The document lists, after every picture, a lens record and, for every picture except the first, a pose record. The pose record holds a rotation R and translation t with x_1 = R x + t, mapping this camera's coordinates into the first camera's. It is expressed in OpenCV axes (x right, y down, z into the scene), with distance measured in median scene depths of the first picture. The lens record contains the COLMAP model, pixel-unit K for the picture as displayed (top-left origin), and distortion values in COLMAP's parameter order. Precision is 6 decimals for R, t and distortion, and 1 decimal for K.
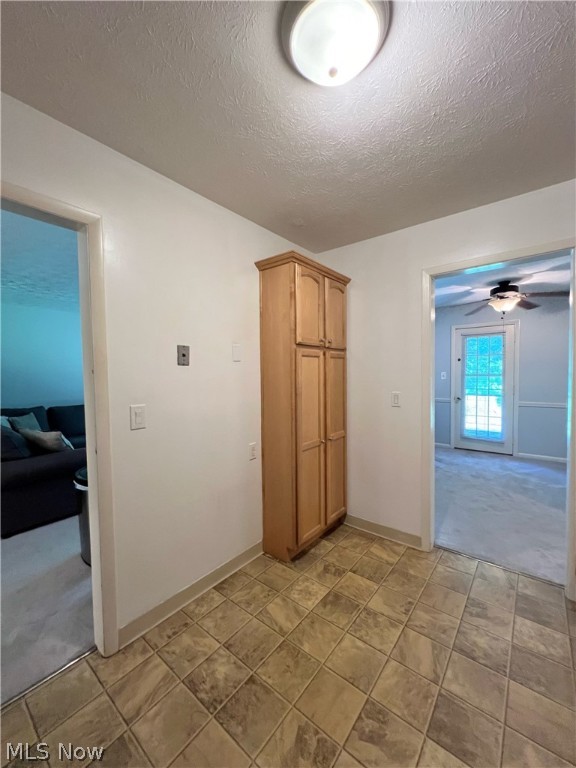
lens RADIAL K [[307.6, 0, 286.8], [0, 307.6, 379.9], [0, 0, 1]] dist [-0.002762, 0.001231]
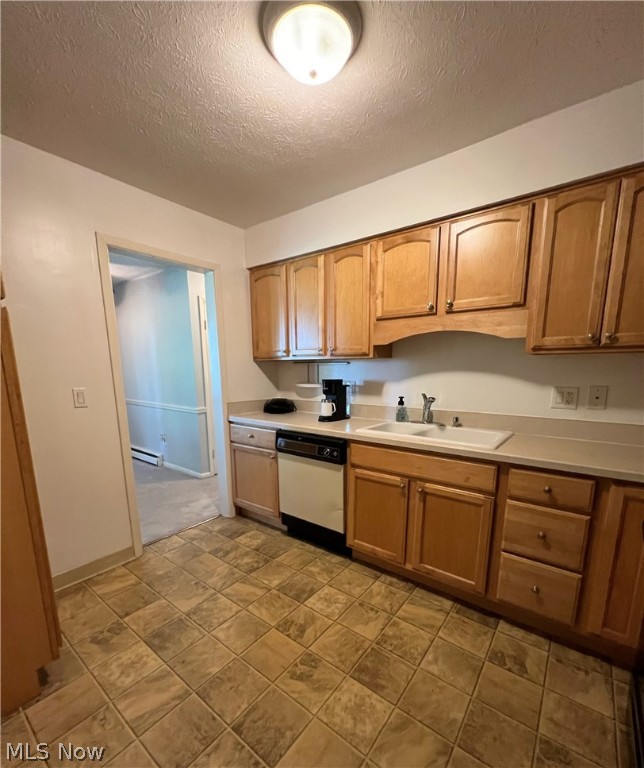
lens RADIAL K [[344.7, 0, 319.9], [0, 344.7, 430.7], [0, 0, 1]] dist [-0.002622, -0.000005]
pose [[-0.022304, -0.163740, 0.986251, -0.897722], [0.029701, 0.985953, 0.164362, 0.036757], [-0.999310, 0.032959, -0.017127, 0.759669]]
